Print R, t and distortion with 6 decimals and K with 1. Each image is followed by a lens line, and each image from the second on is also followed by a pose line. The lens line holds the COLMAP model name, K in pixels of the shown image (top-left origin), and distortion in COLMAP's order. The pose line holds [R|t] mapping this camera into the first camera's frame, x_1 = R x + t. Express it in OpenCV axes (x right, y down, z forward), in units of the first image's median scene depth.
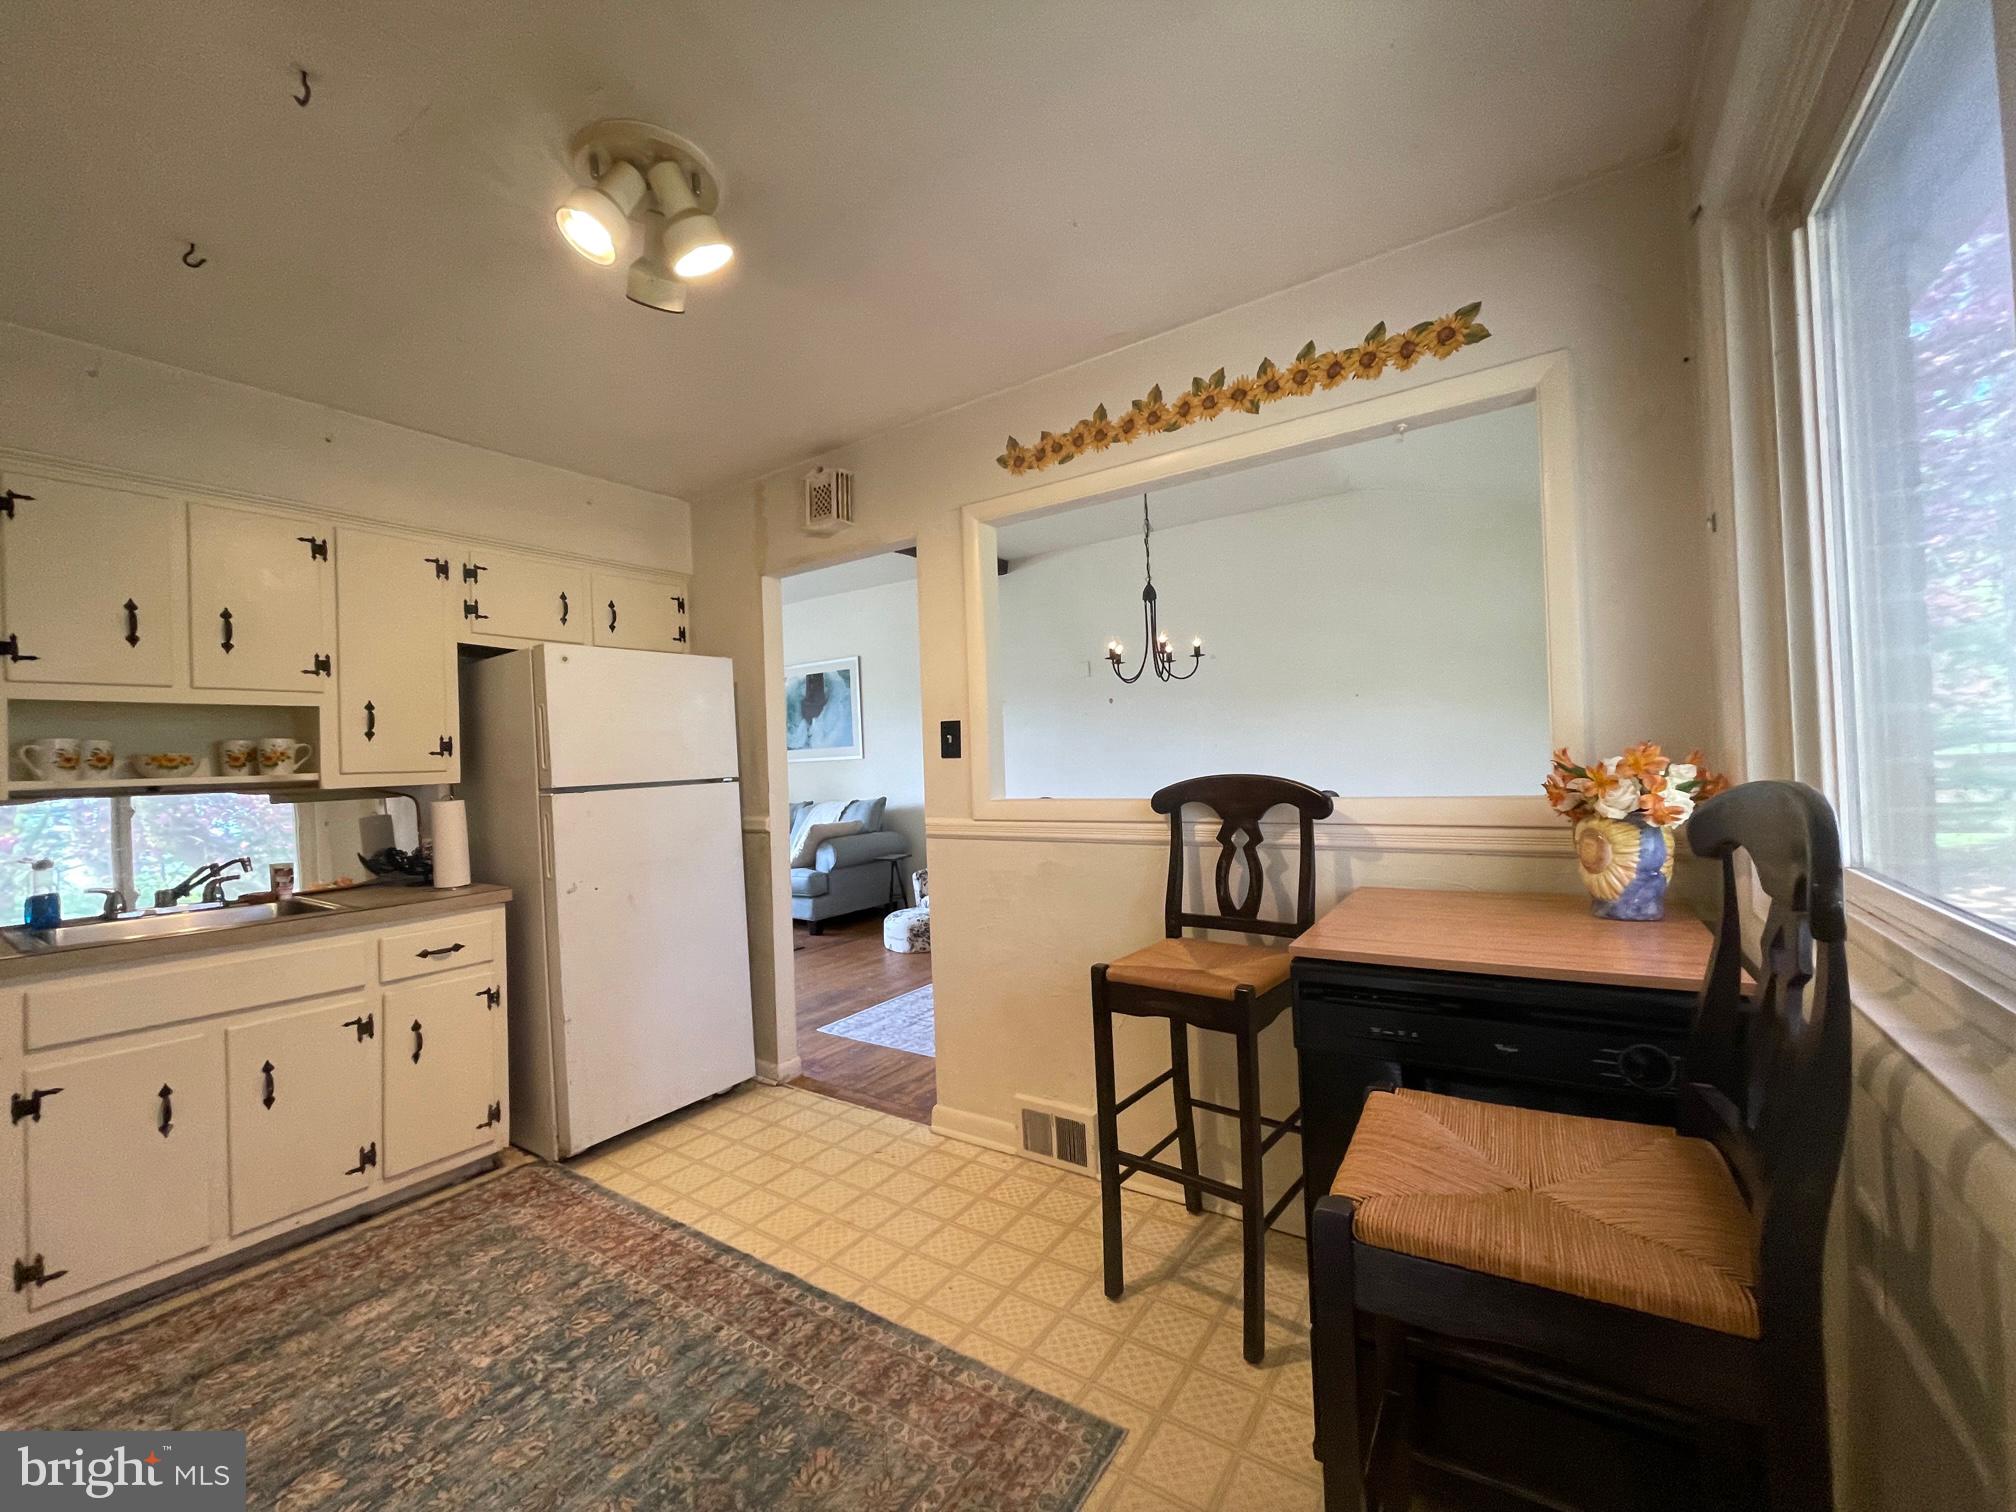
lens RADIAL K [[809.8, 0, 1013.8], [0, 809.8, 746.1], [0, 0, 1]] dist [-0.002554, 0.000287]
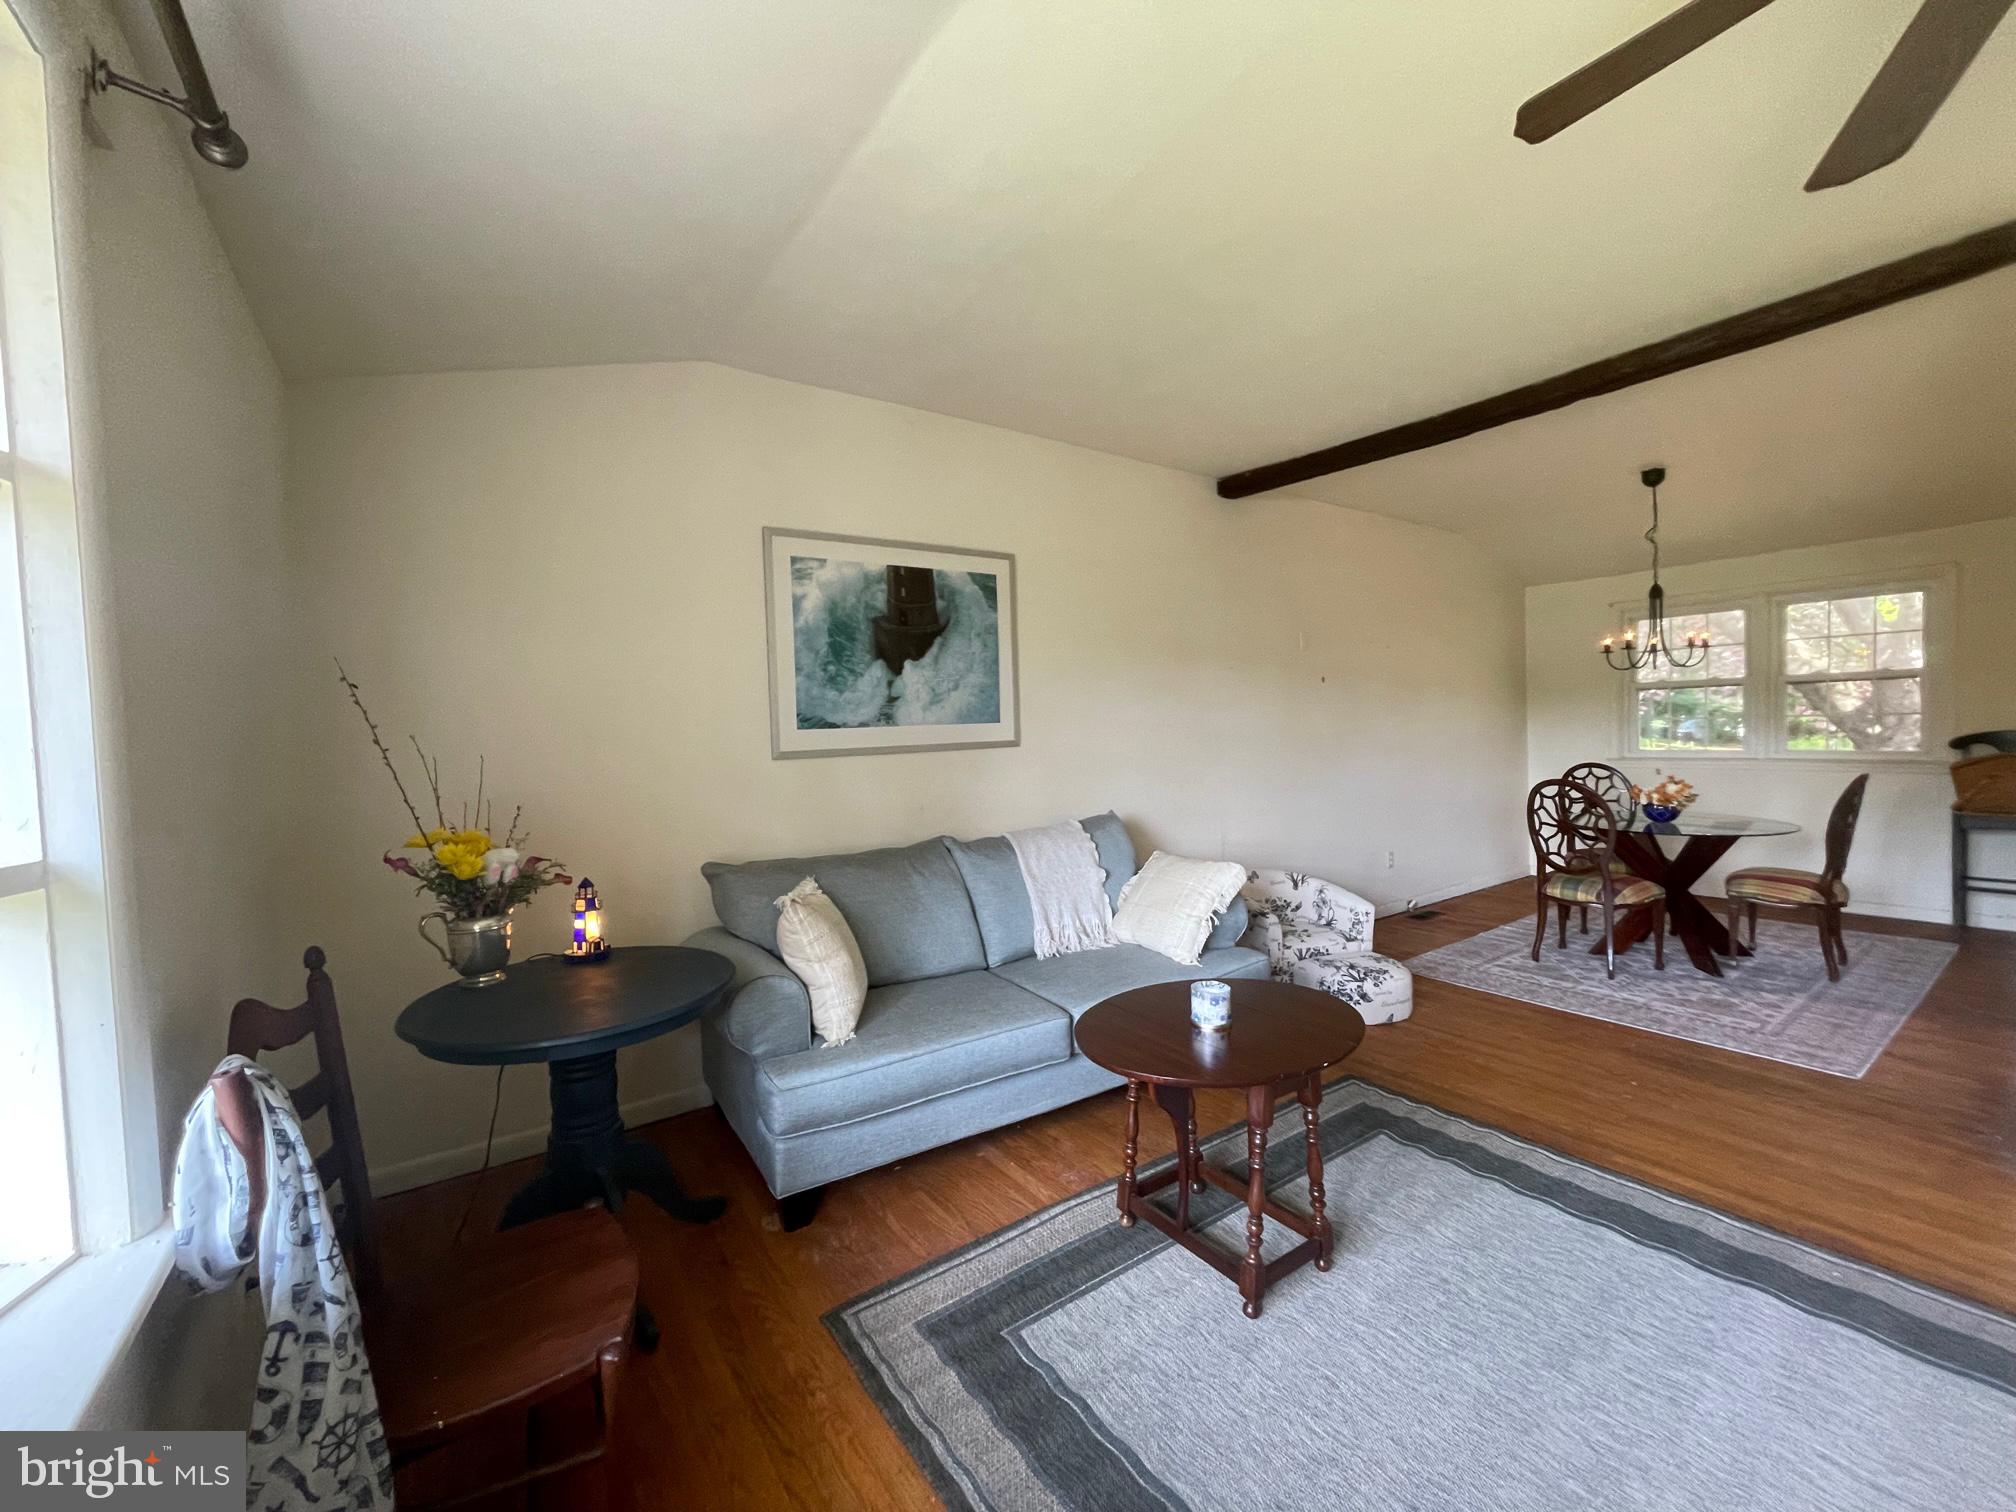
lens RADIAL K [[809.8, 0, 1005.2], [0, 809.8, 755.8], [0, 0, 1]] dist [-0.002554, 0.000287]
pose [[0.361321, -0.007798, 0.932409, -1.264183], [-0.003176, 0.999949, 0.009594, 0.029862], [-0.932436, -0.006428, 0.361278, 1.476092]]
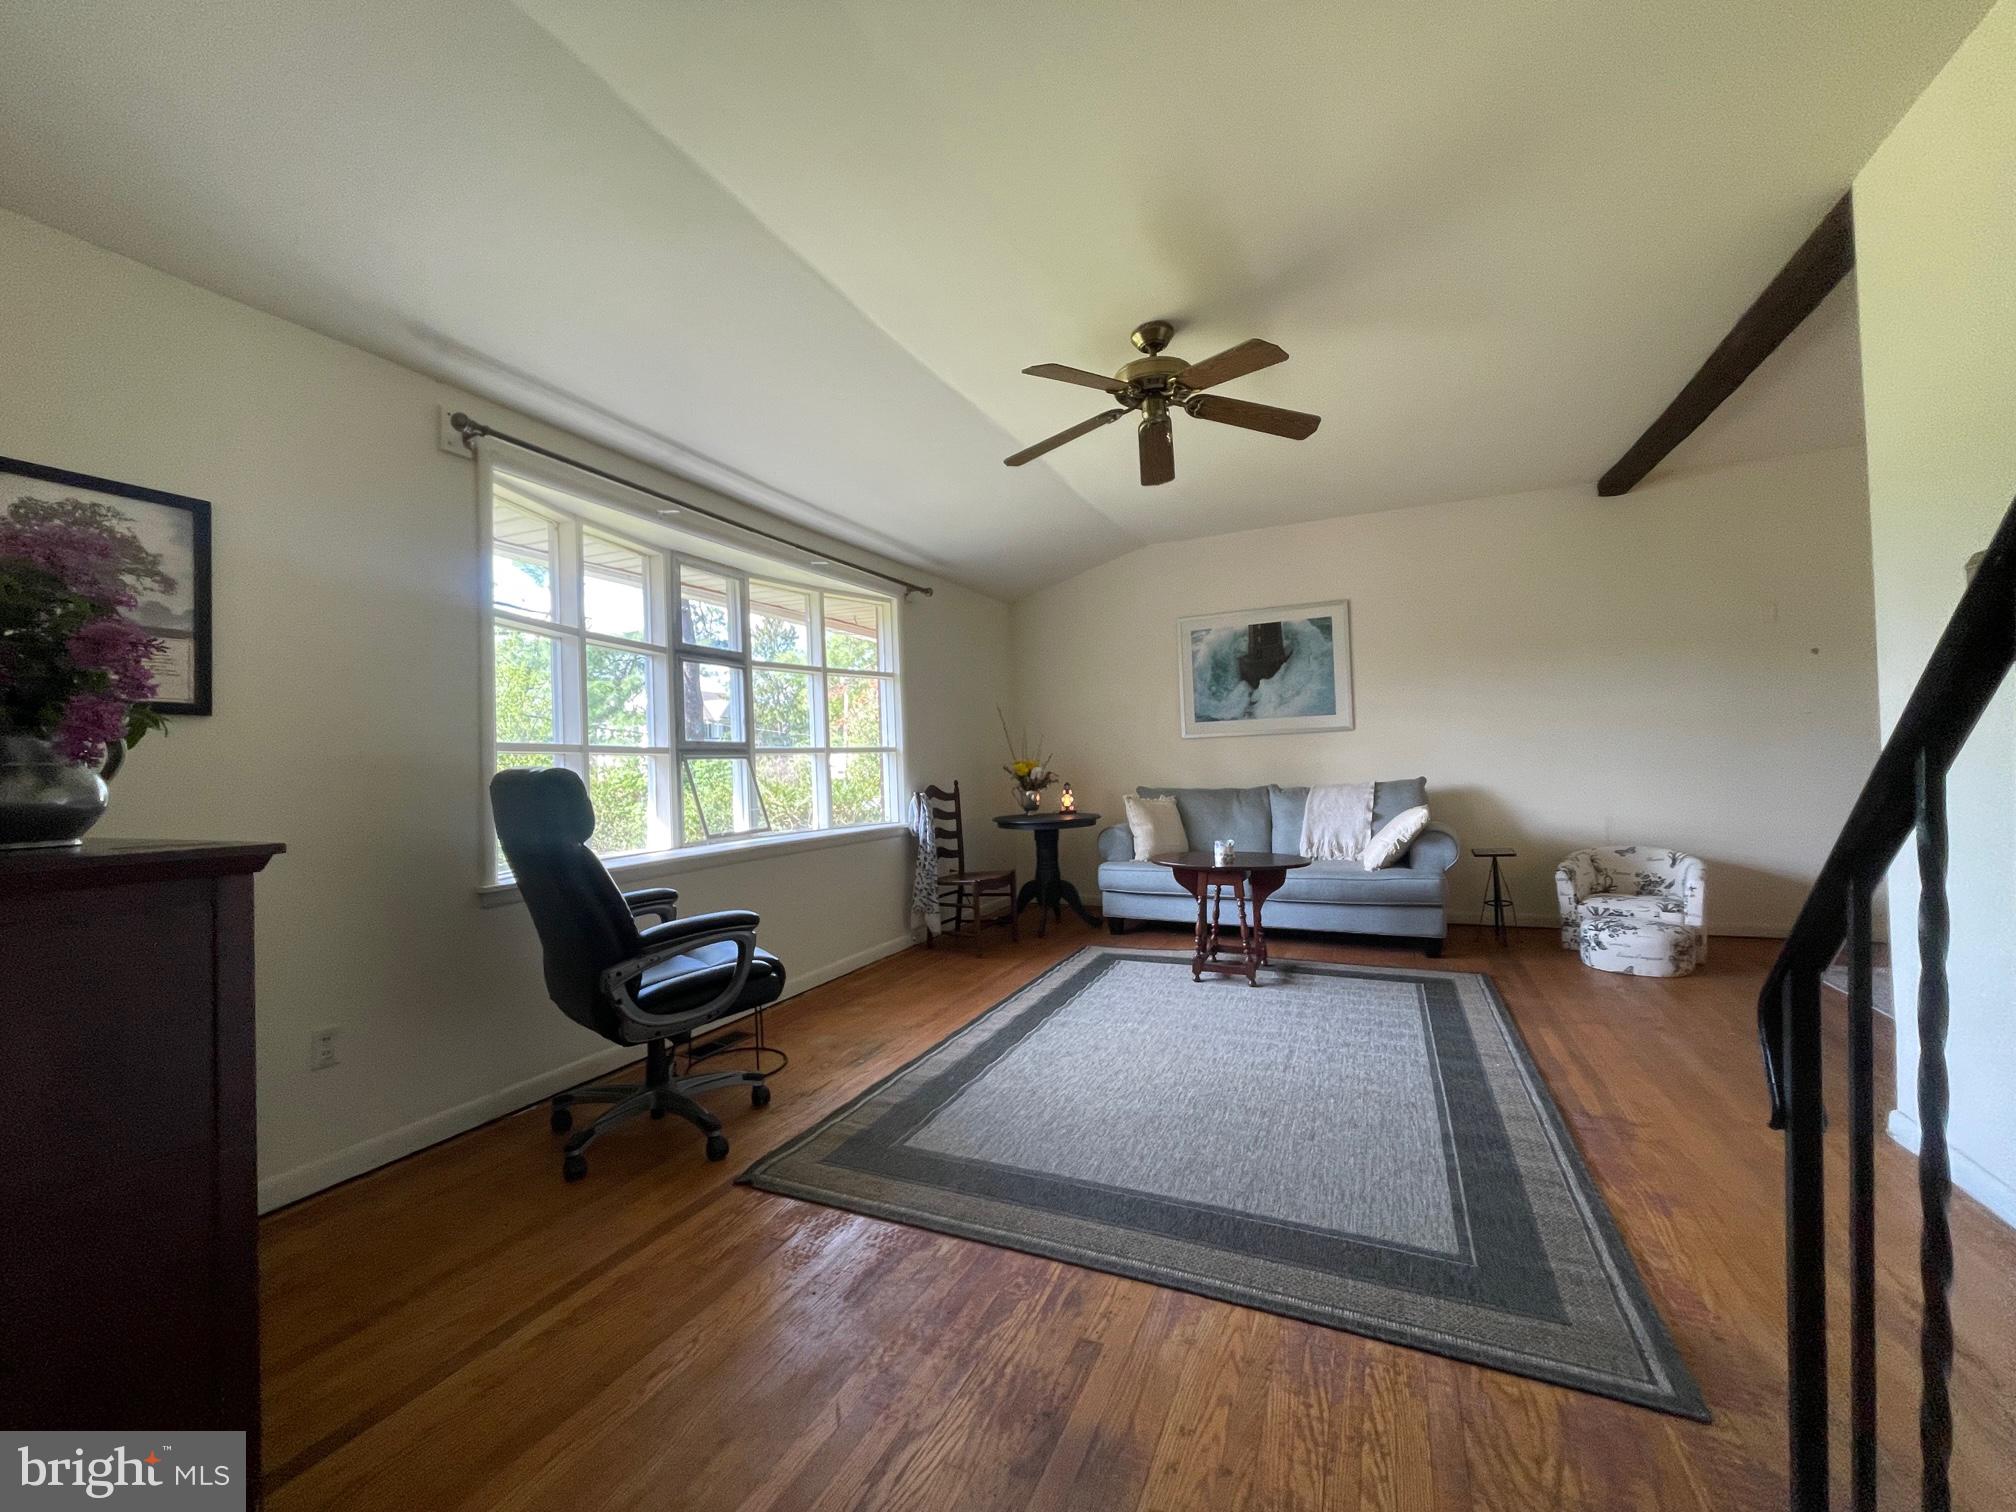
lens RADIAL K [[809.8, 0, 1007.9], [0, 809.8, 760.2], [0, 0, 1]] dist [-0.002554, 0.000287]
pose [[0.986727, 0.007541, 0.162212, -1.174872], [-0.008805, 0.999936, 0.007072, 0.076378], [-0.162149, -0.008407, 0.986731, 0.498645]]
